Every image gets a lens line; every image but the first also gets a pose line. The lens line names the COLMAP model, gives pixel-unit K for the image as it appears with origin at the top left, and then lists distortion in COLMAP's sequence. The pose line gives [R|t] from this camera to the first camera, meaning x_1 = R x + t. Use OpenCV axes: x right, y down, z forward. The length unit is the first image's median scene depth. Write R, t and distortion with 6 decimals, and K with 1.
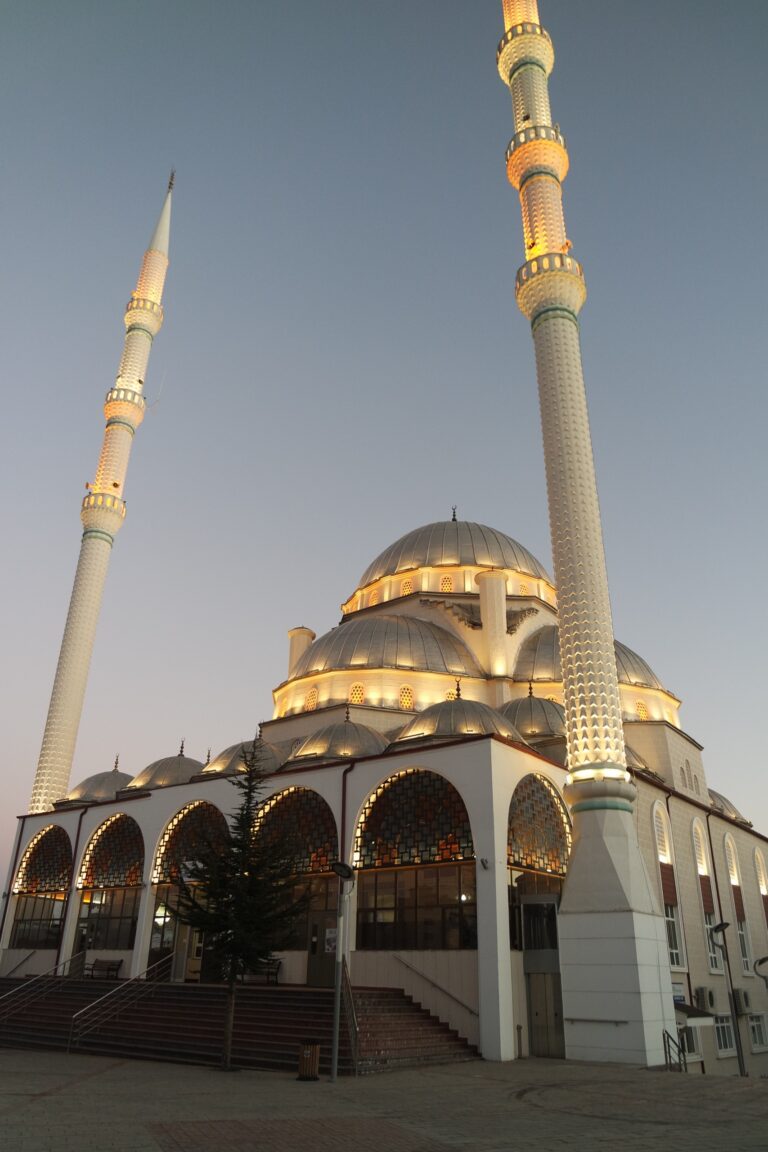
lens RADIAL K [[819.7, 0, 372.3], [0, 819.7, 579.7], [0, 0, 1]] dist [-0.085284, 0.065078]
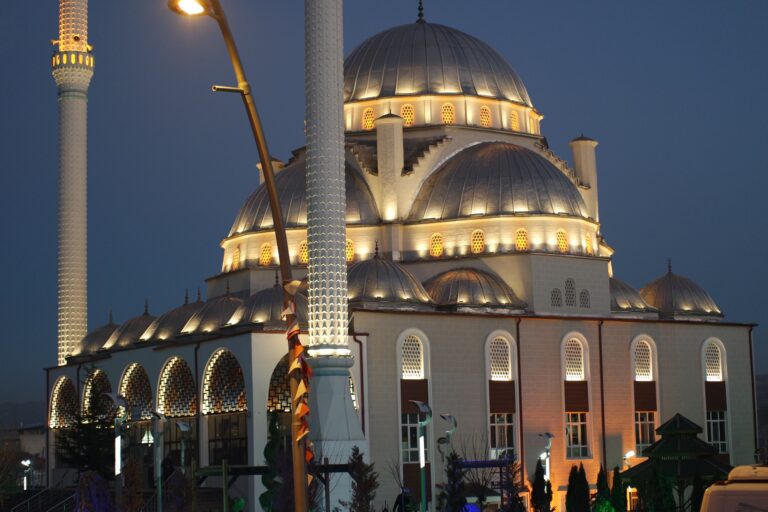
lens RADIAL K [[1531.2, 0, 377.6], [0, 1531.2, 253.6], [0, 0, 1]] dist [-0.109529, 0.000000]
pose [[0.941246, -0.092594, -0.324782, 0.890704], [0.193332, 0.936245, 0.293373, -0.498310], [0.276911, -0.338927, 0.899138, -0.974697]]
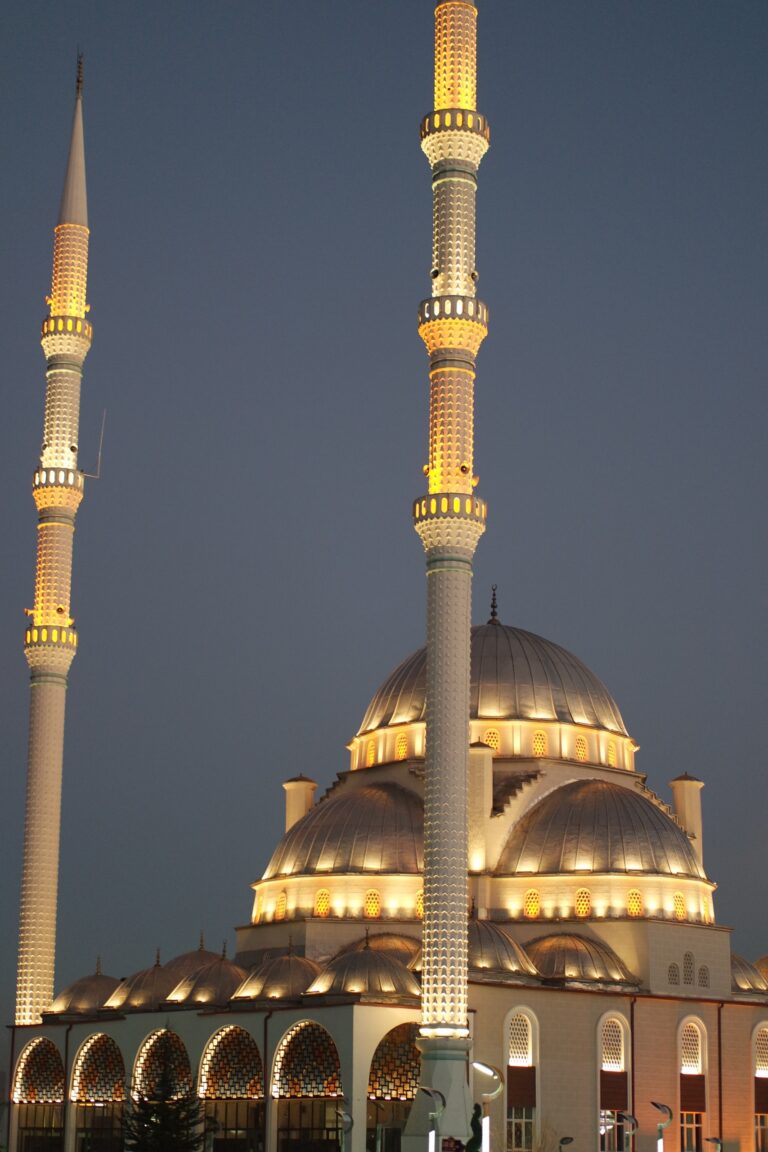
lens RADIAL K [[2296.8, 0, 382.8], [0, 2296.8, 570.2], [0, 0, 1]] dist [-0.109529, 0.000000]
pose [[0.974451, -0.066532, -0.214520, 0.696098], [0.109616, 0.974521, 0.195686, -0.809665], [0.196035, -0.214201, 0.956916, -1.580332]]
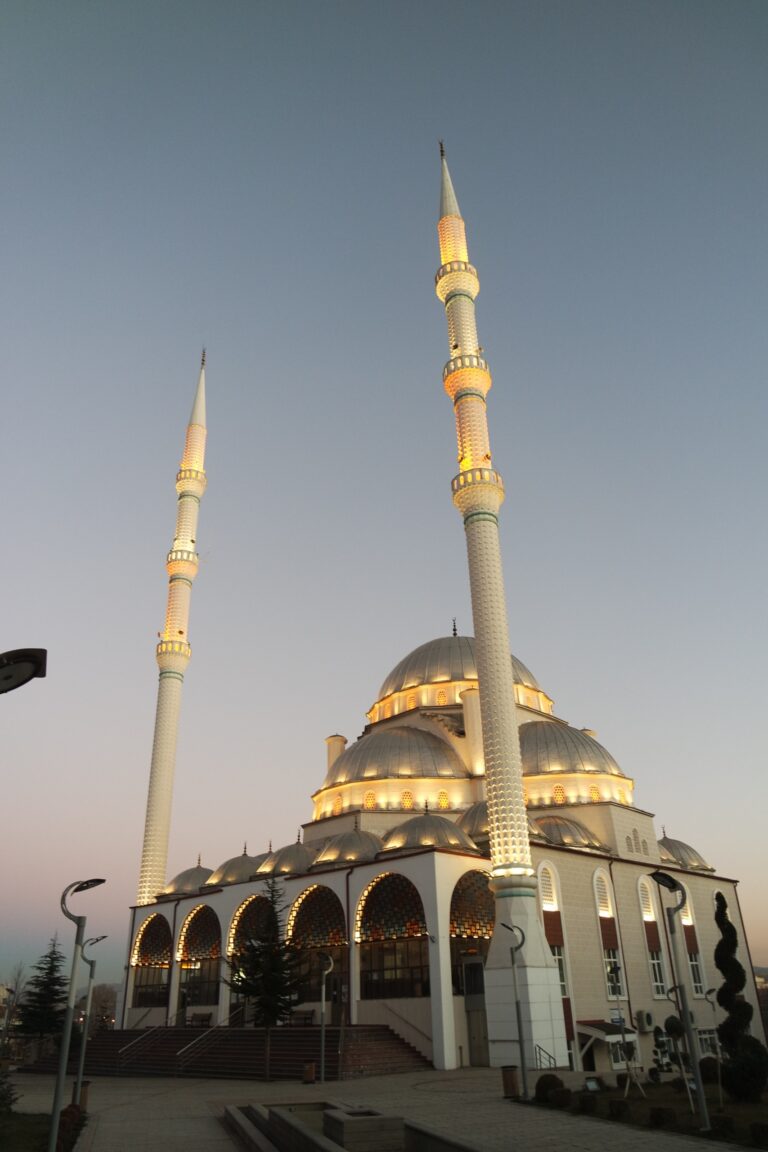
lens RADIAL K [[819.7, 0, 377.8], [0, 819.7, 579.4], [0, 0, 1]] dist [-0.085284, 0.065078]
pose [[0.991105, -0.100372, -0.087384, 0.153528], [0.097631, 0.994603, -0.035113, -0.177508], [0.090437, 0.026269, 0.995556, -0.341734]]
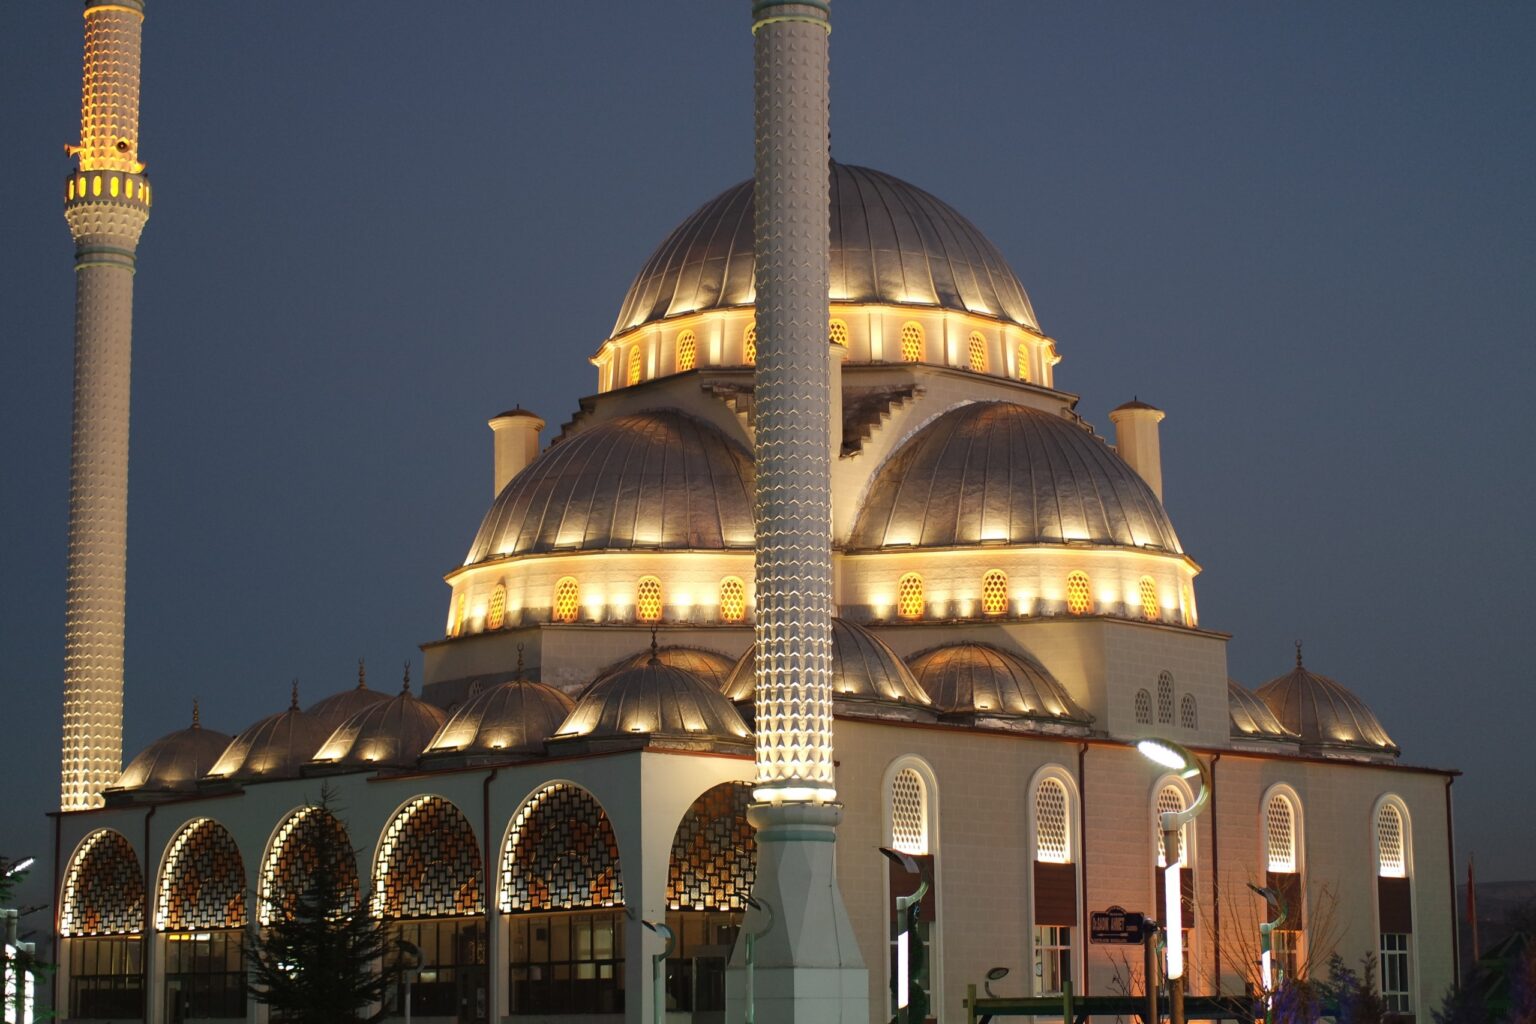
lens RADIAL K [[3062.4, 0, 739.9], [0, 3062.4, 511.3], [0, 0, 1]] dist [-0.109529, 0.000000]
pose [[0.986084, -0.057439, -0.156007, 0.477486], [0.100256, 0.954033, 0.282435, -0.560551], [0.132613, -0.294146, 0.946516, -1.110703]]
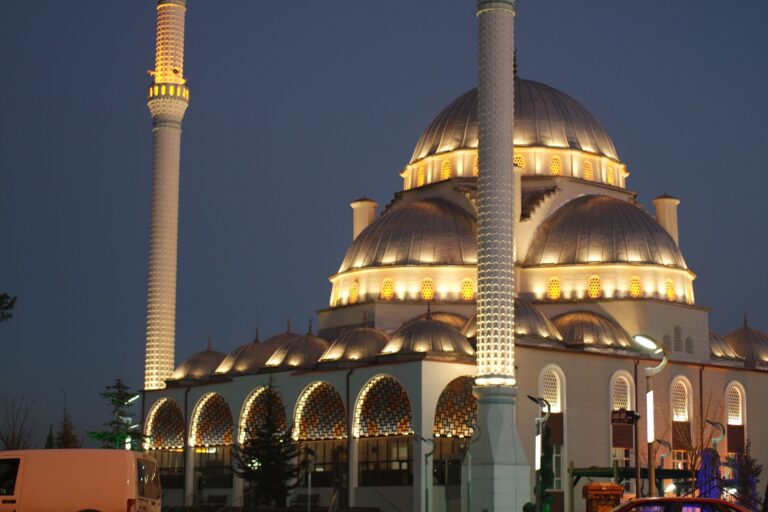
lens RADIAL K [[1531.2, 0, 379.6], [0, 1531.2, 257.3], [0, 0, 1]] dist [-0.109529, 0.000000]
pose [[0.974157, -0.052307, -0.219733, 0.502424], [0.113717, 0.954110, 0.277023, -0.571232], [0.195159, -0.294851, 0.935401, -1.193918]]
